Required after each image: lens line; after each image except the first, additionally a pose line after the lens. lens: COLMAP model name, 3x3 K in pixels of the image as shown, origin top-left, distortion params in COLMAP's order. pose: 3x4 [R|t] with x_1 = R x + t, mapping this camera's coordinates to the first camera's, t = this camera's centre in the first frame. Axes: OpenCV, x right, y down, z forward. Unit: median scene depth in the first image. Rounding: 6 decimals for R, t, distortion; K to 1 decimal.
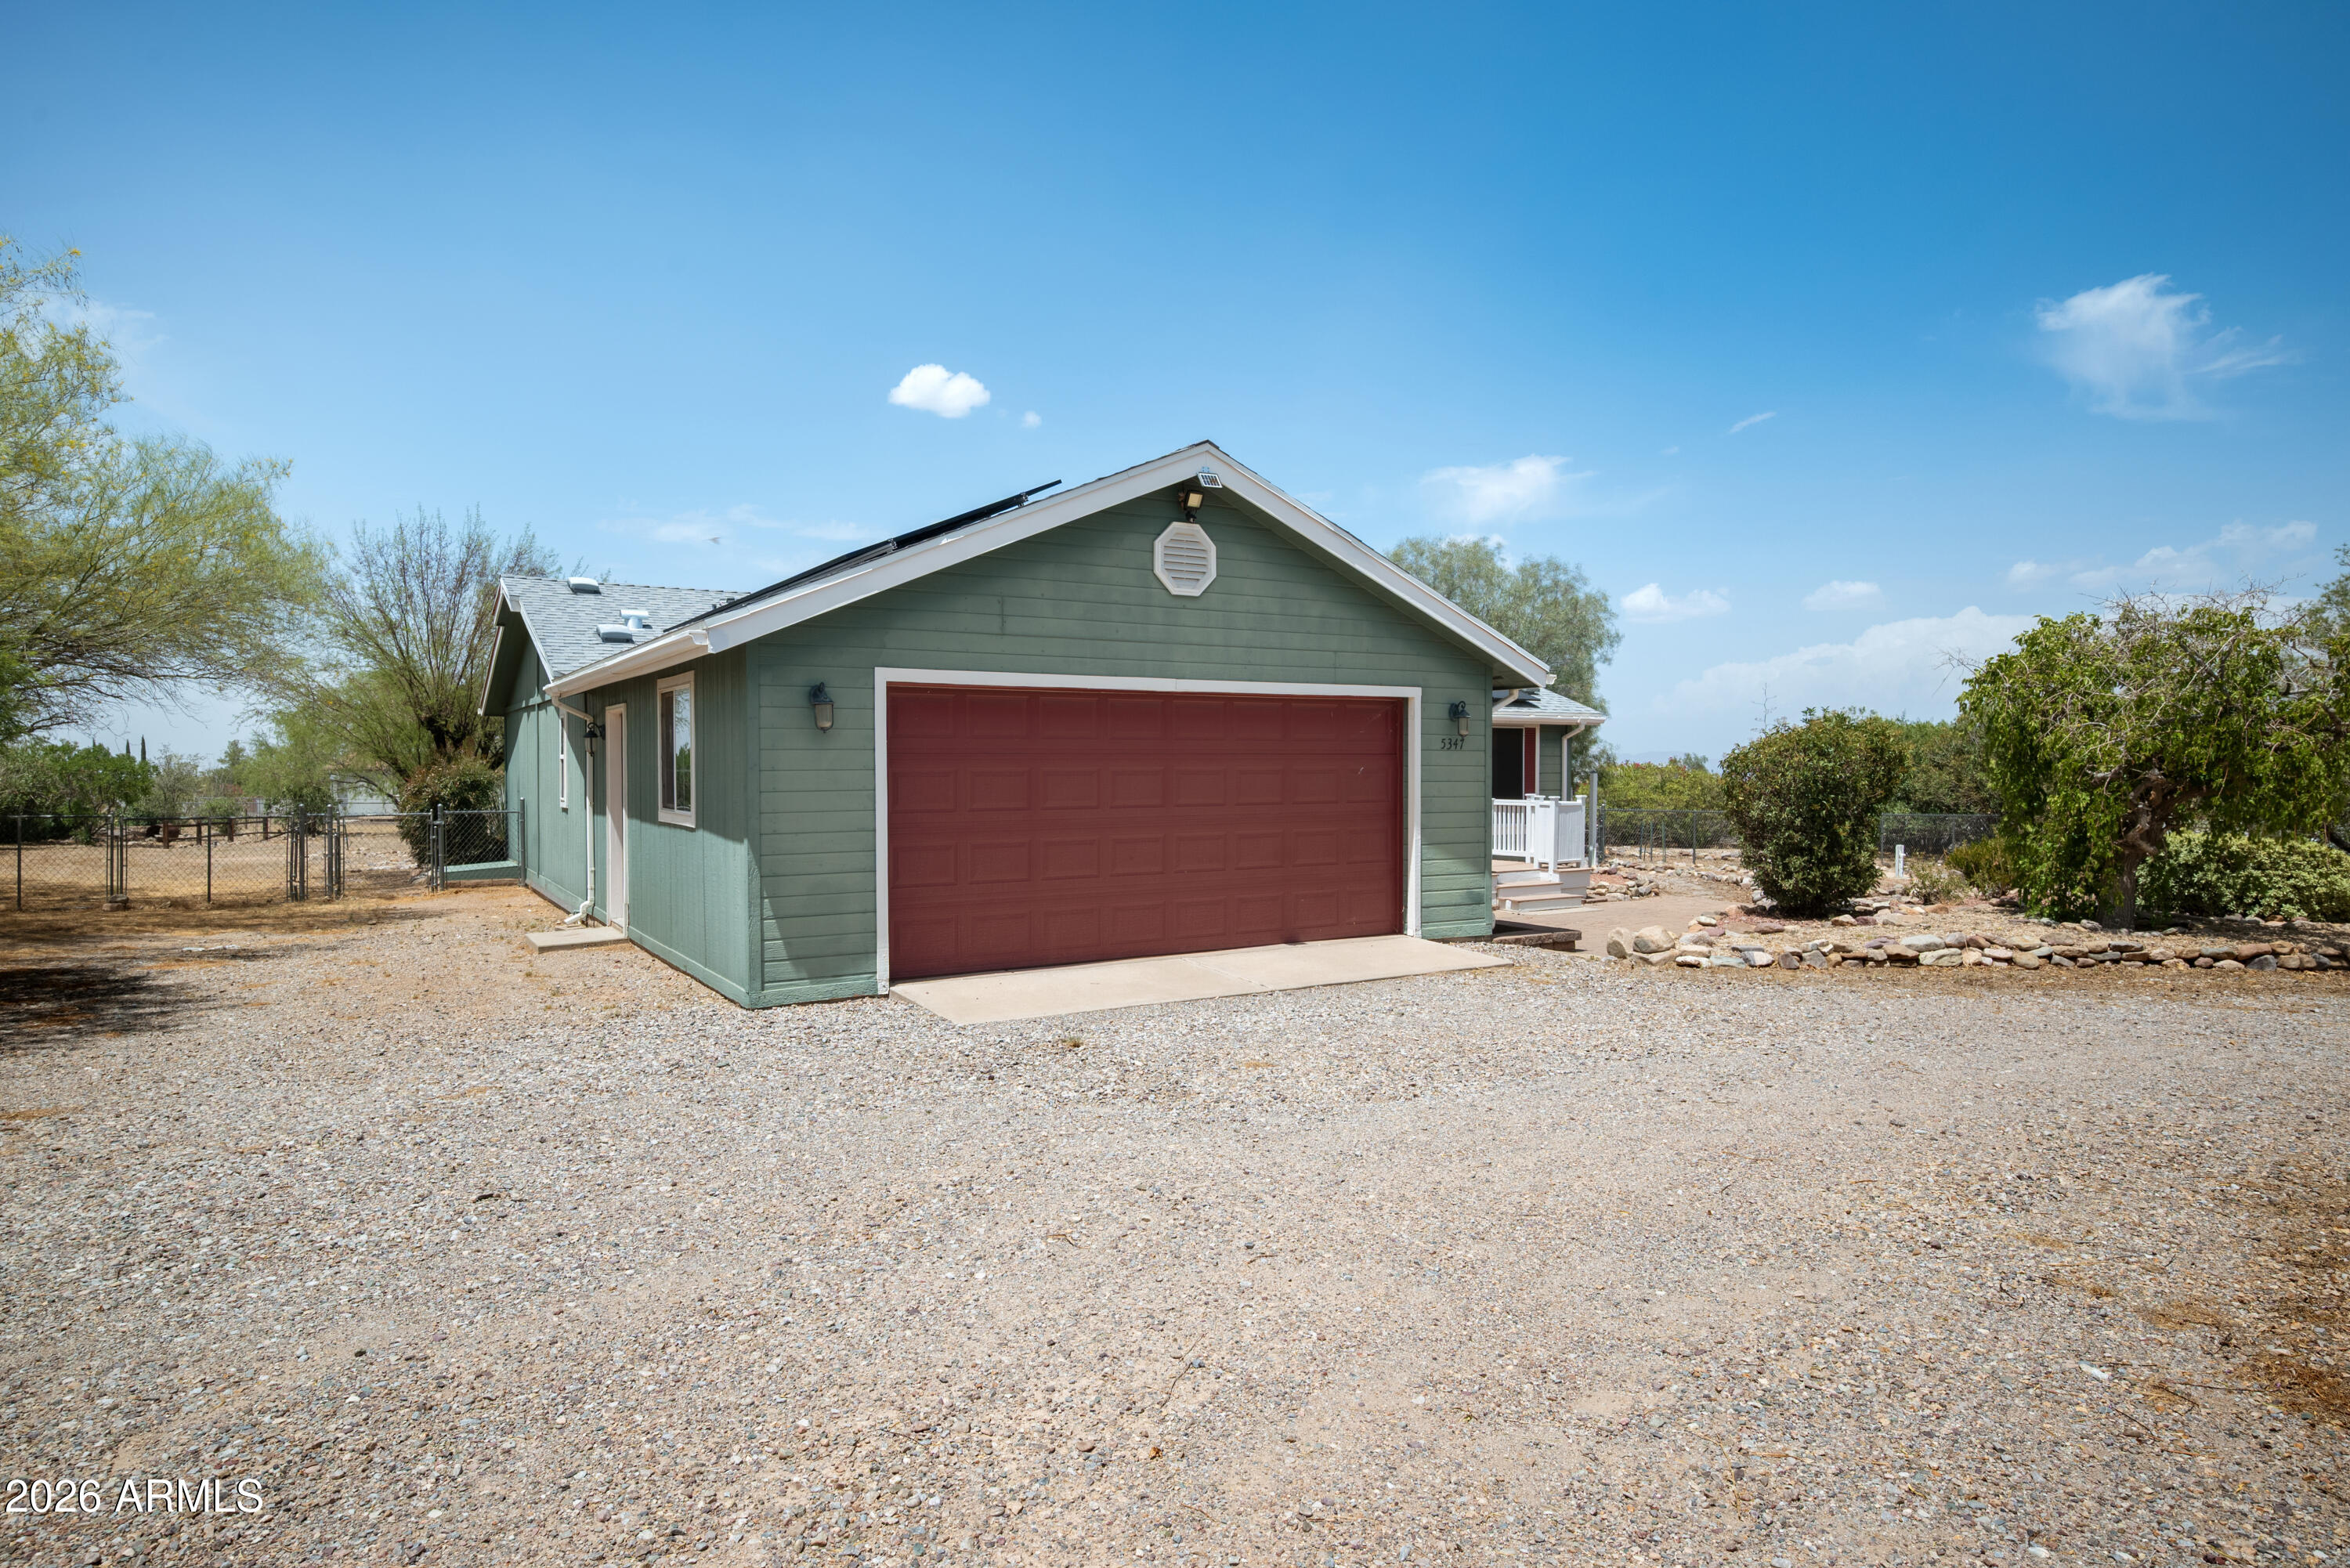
lens RADIAL K [[1369.9, 0, 1171.9], [0, 1369.9, 790.0], [0, 0, 1]] dist [-0.002251, -0.002033]
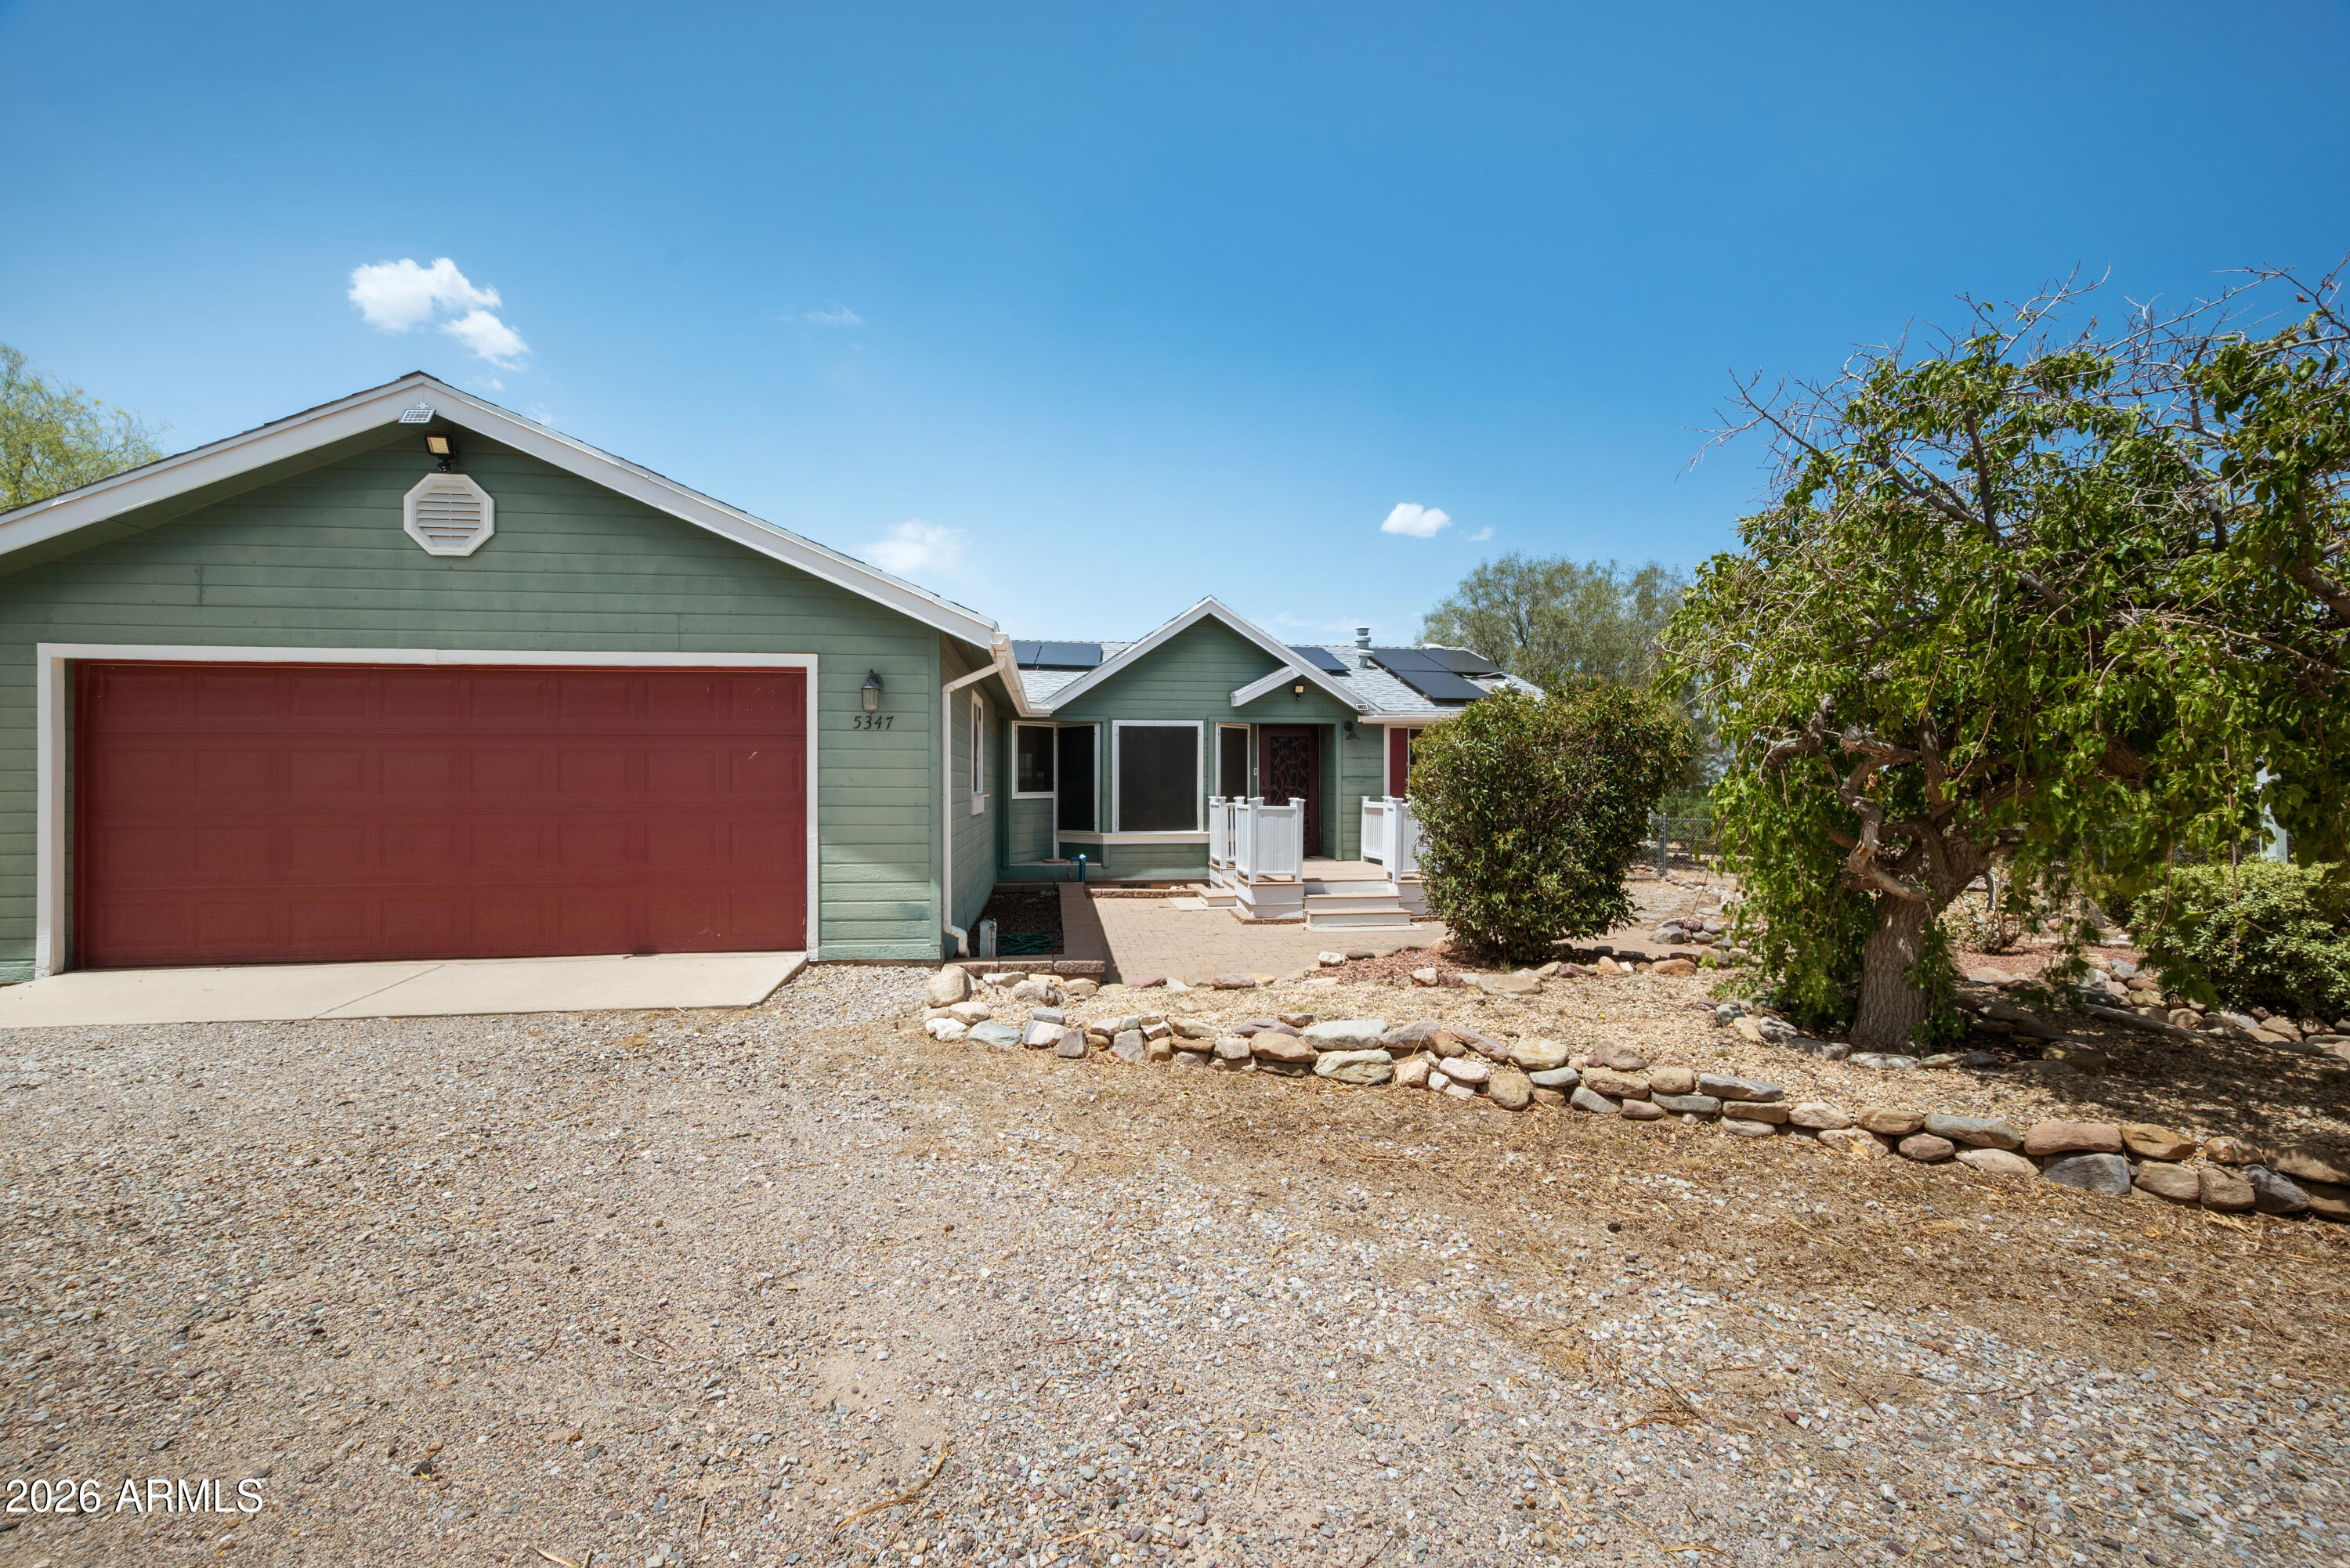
lens RADIAL K [[953.2, 0, 1183.6], [0, 953.2, 779.7], [0, 0, 1]] dist [-0.001226, -0.000402]
pose [[0.908253, -0.003015, -0.418412, 0.668625], [-0.007789, 0.999679, -0.024109, 0.014034], [0.418350, 0.025156, 0.907937, 0.612073]]
